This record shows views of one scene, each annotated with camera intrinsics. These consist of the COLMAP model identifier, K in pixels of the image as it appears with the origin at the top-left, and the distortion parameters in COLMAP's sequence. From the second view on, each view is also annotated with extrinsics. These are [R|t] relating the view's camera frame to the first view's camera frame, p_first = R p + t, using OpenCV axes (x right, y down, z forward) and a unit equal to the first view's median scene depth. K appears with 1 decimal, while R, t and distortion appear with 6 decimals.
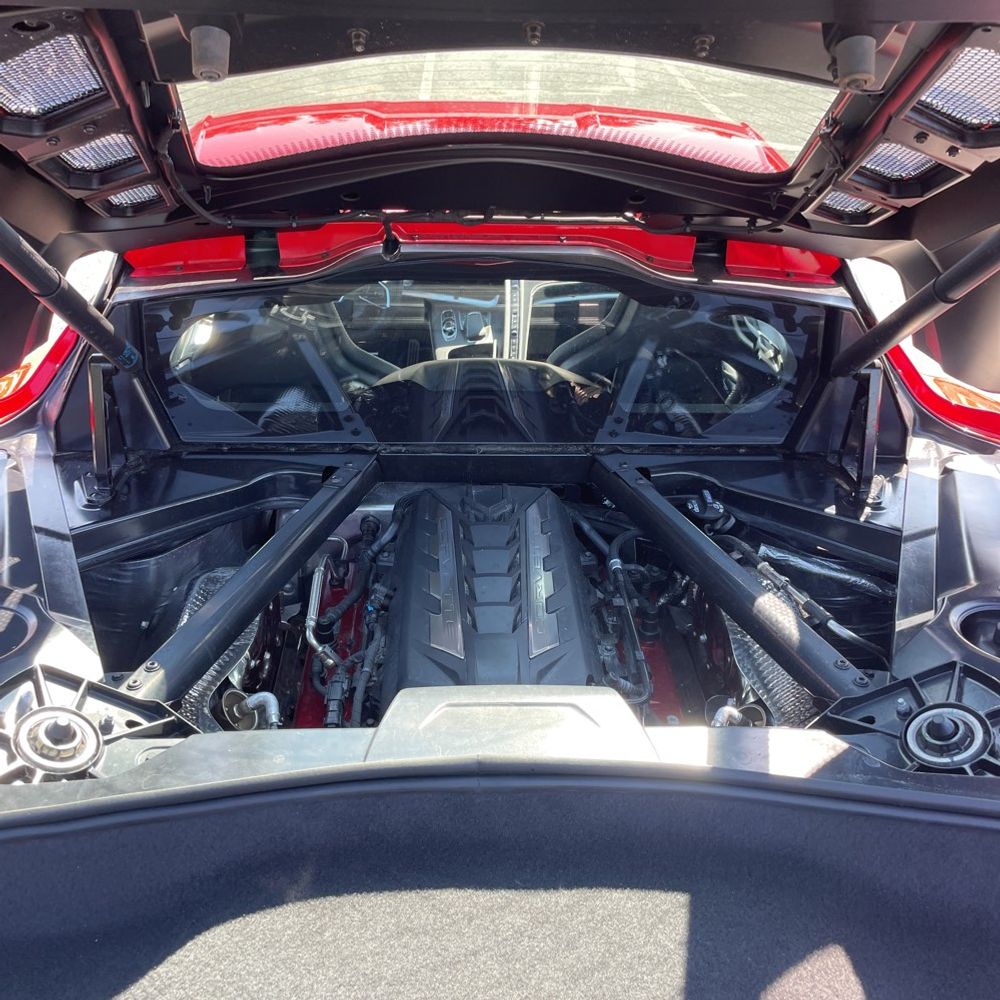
lens RADIAL K [[1030.8, 0, 498.4], [0, 1030.8, 487.1], [0, 0, 1]] dist [0.072291, -0.120631]
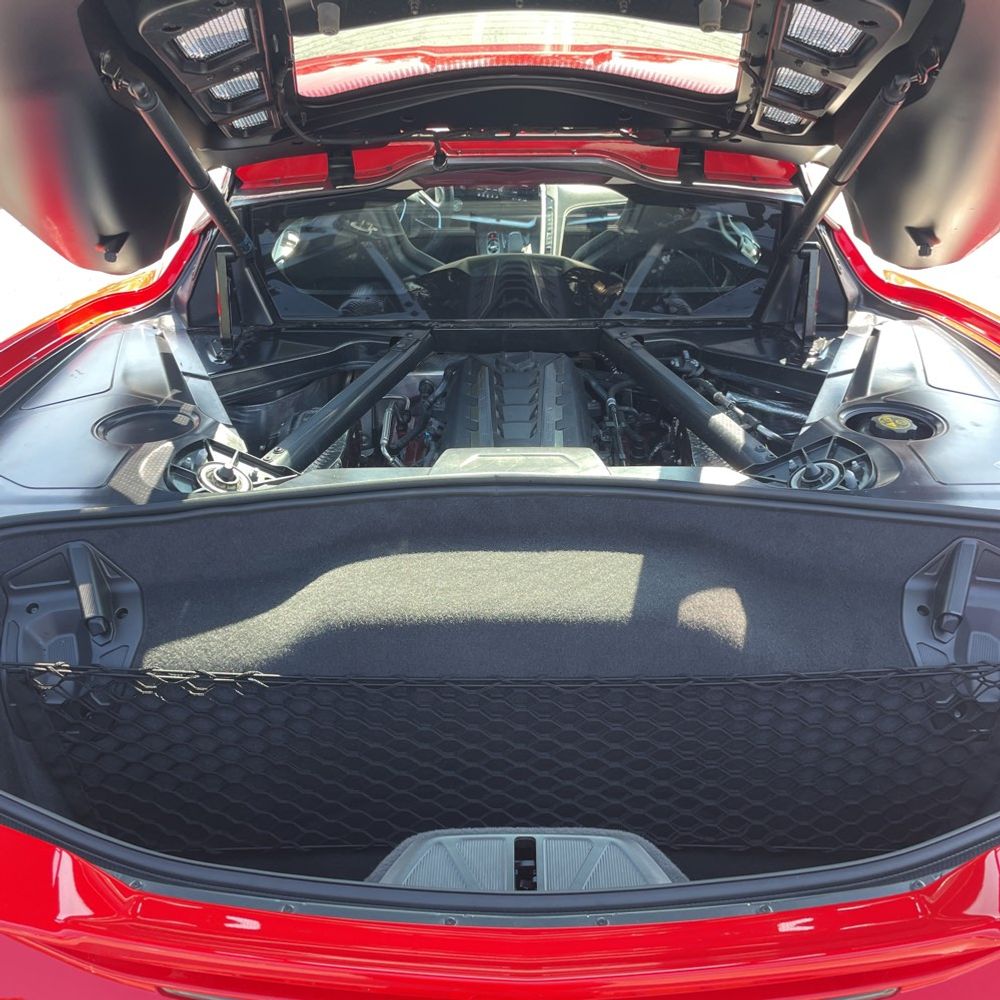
lens RADIAL K [[1004.5, 0, 505.5], [0, 1004.5, 495.9], [0, 0, 1]] dist [0.070328, -0.106433]
pose [[0.998979, -0.002878, -0.045086, 0.032730], [0.005799, 0.997883, 0.064783, 0.101423], [0.044804, -0.064978, 0.996880, -0.273502]]
